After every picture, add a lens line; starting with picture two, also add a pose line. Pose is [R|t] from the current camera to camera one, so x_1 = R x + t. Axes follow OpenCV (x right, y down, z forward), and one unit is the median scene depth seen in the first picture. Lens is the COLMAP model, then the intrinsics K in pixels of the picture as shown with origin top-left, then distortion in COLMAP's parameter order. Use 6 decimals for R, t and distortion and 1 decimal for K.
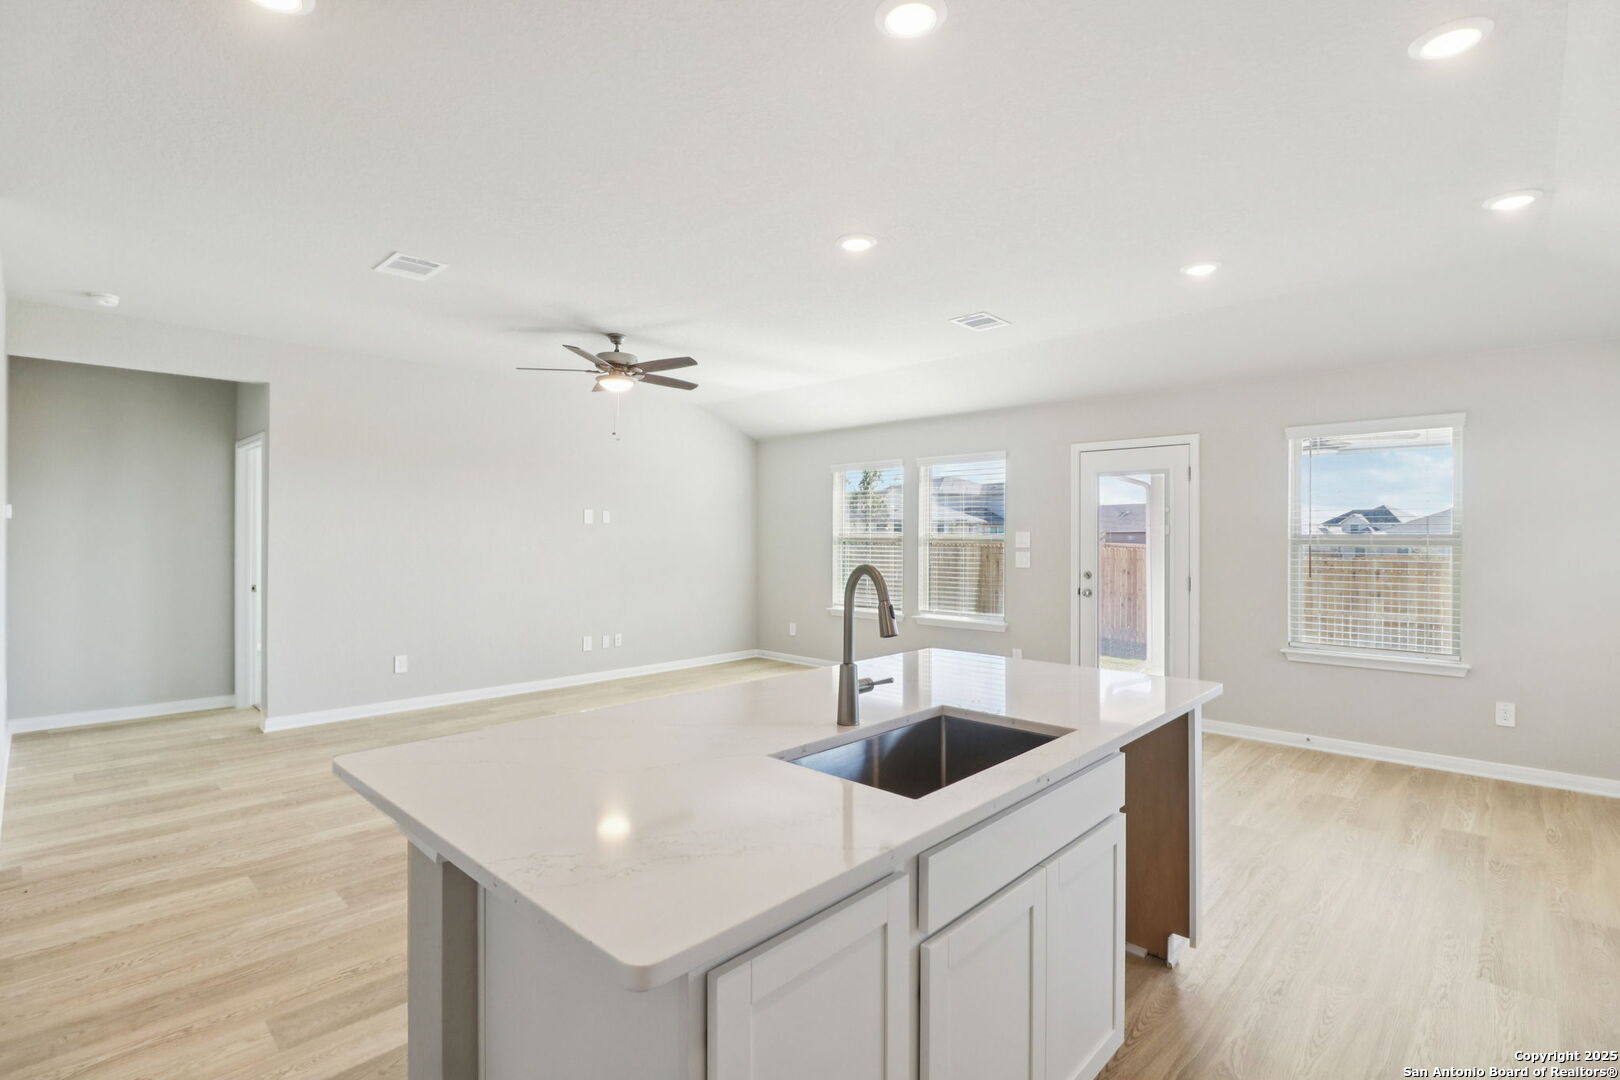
lens RADIAL K [[751.9, 0, 809.0], [0, 751.9, 529.3], [0, 0, 1]] dist [-0.001302, -0.011695]
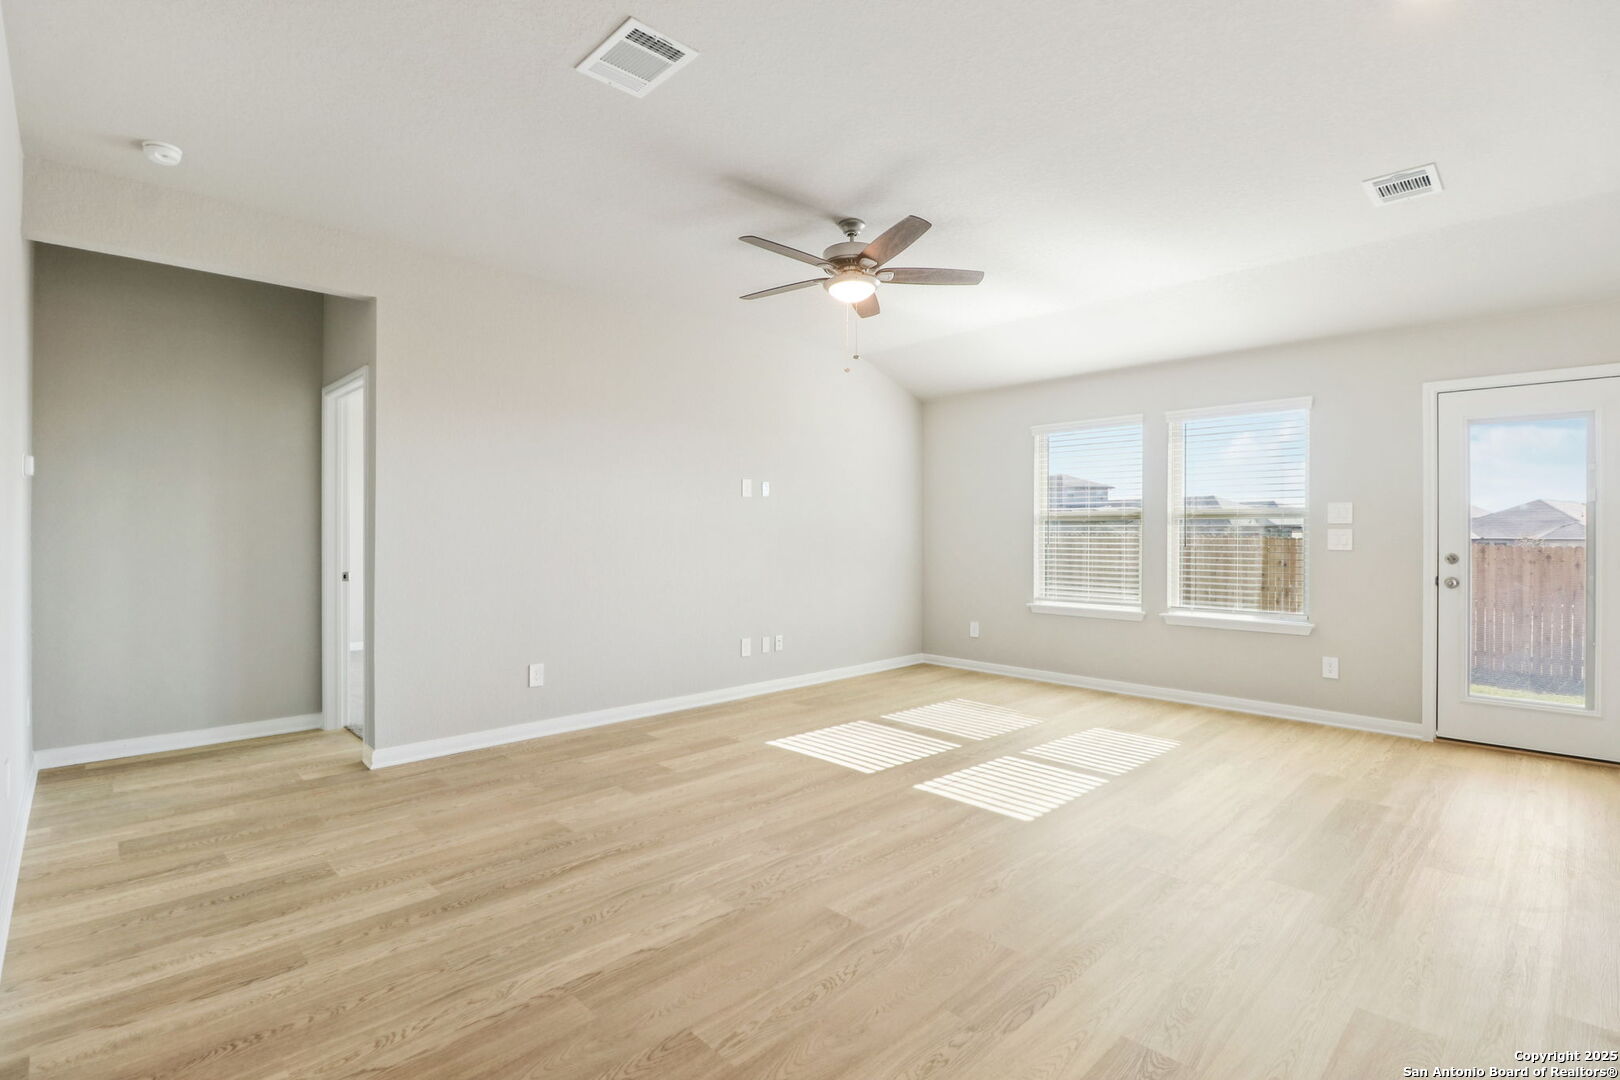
lens RADIAL K [[752.2, 0, 807.3], [0, 752.2, 528.1], [0, 0, 1]] dist [0.000790, -0.013321]
pose [[0.999320, -0.001120, -0.036860, -0.271994], [0.001217, 0.999996, 0.002597, 0.032246], [0.036857, -0.002640, 0.999317, 0.277842]]
